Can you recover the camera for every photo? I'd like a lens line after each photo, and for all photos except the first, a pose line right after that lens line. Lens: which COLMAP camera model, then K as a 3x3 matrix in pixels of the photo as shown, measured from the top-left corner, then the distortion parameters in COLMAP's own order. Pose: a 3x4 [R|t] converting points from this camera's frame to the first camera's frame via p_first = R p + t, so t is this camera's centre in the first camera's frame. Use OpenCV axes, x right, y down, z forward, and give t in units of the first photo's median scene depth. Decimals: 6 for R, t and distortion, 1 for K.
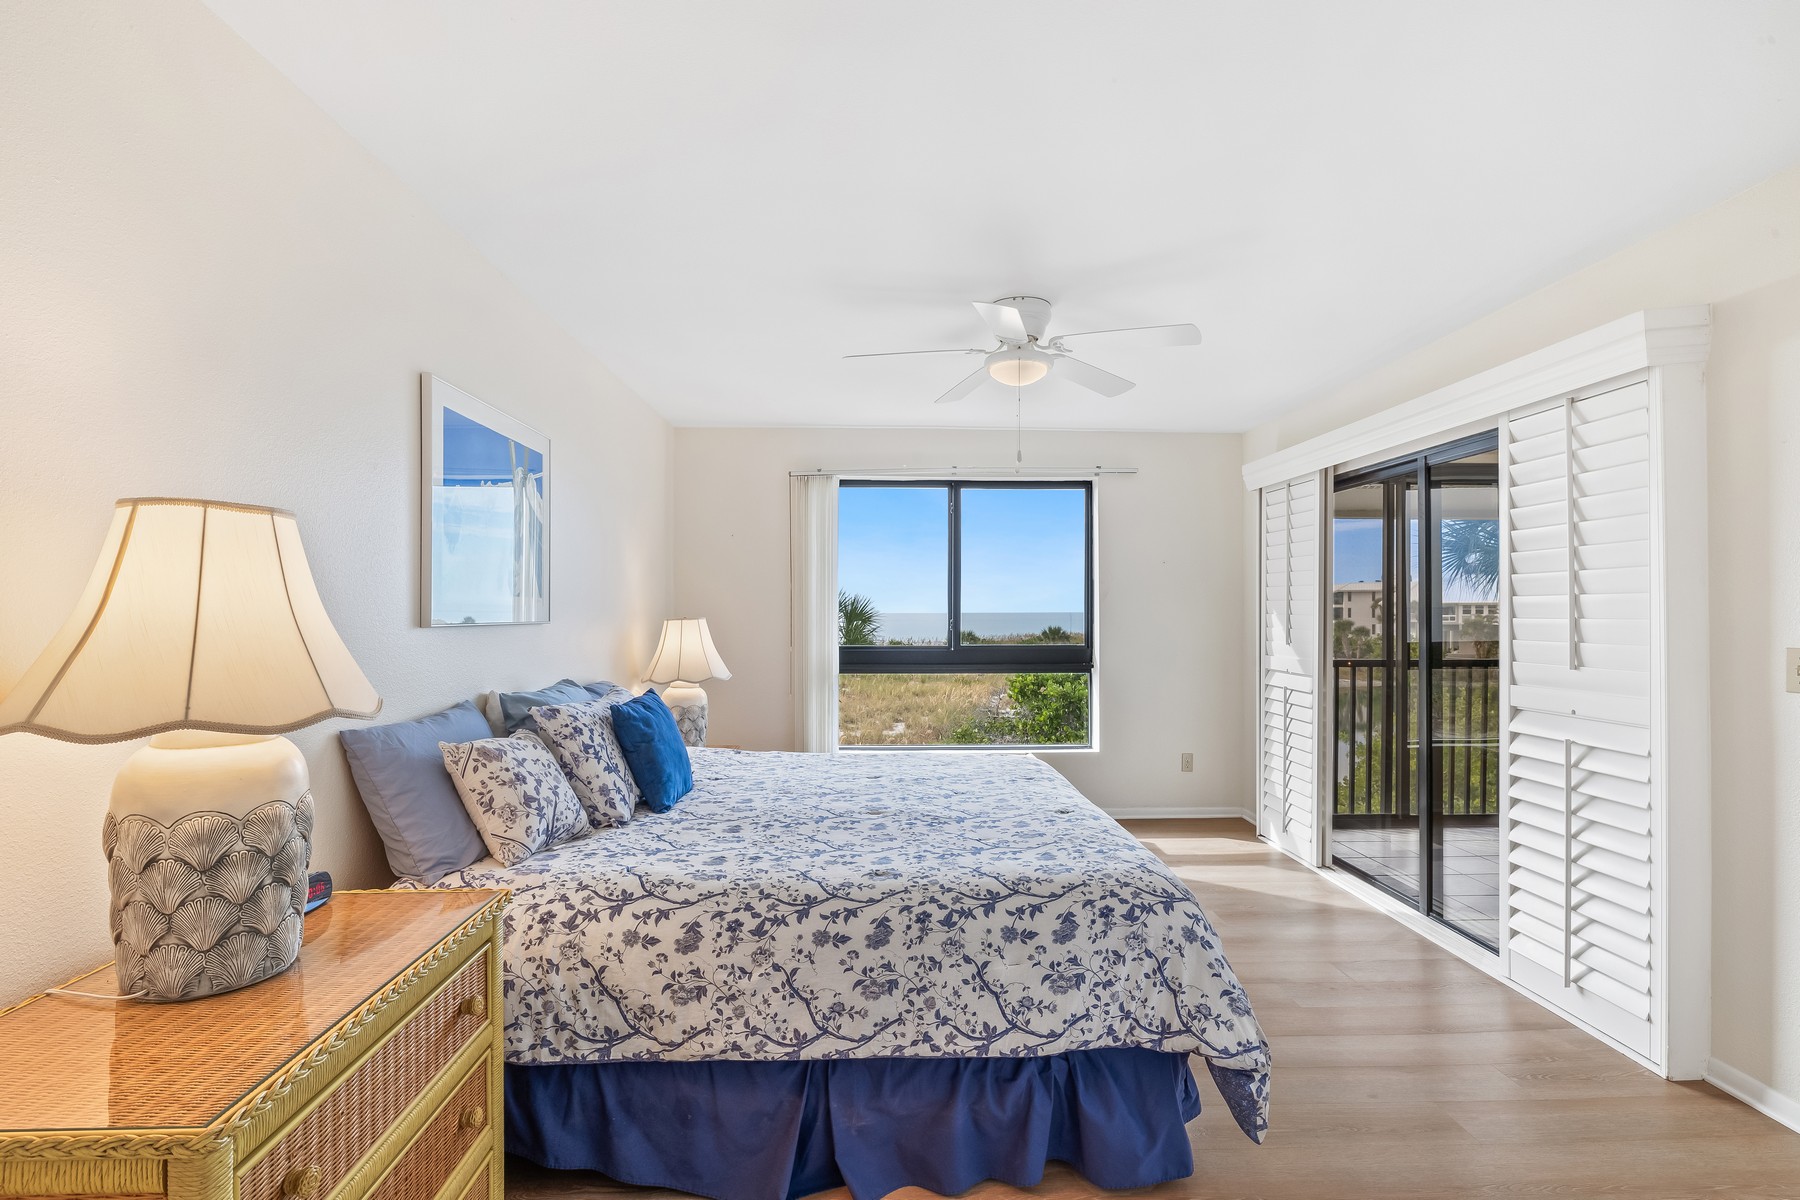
lens RADIAL K [[839.2, 0, 896.6], [0, 839.2, 614.0], [0, 0, 1]] dist [-0.010164, -0.000054]
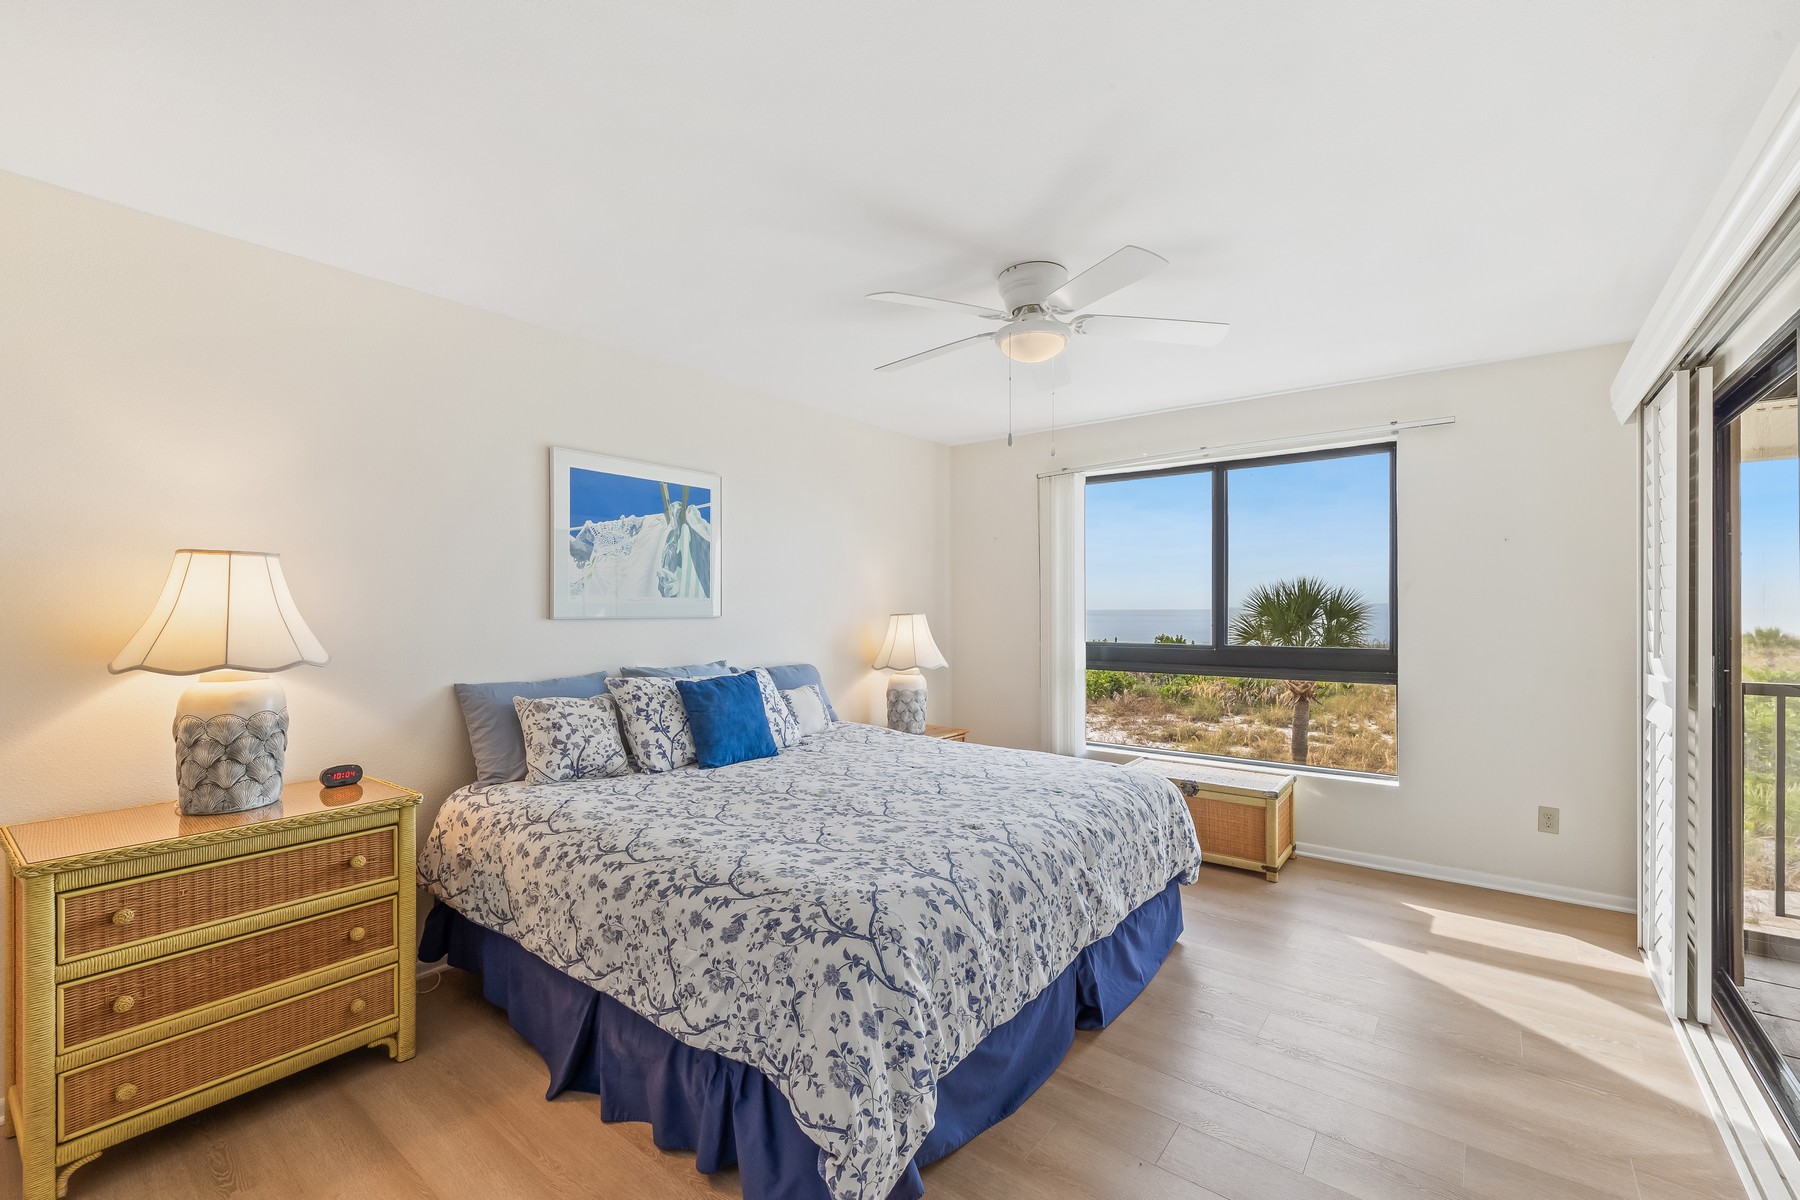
lens RADIAL K [[756.0, 0, 900.0], [0, 756.0, 600.0], [0, 0, 1]] dist [-0.000832, -0.000177]
pose [[0.768433, -0.008717, -0.639871, 0.848903], [0.001014, 0.999923, -0.012403, -0.002366], [0.639929, 0.008882, 0.768382, 0.397692]]
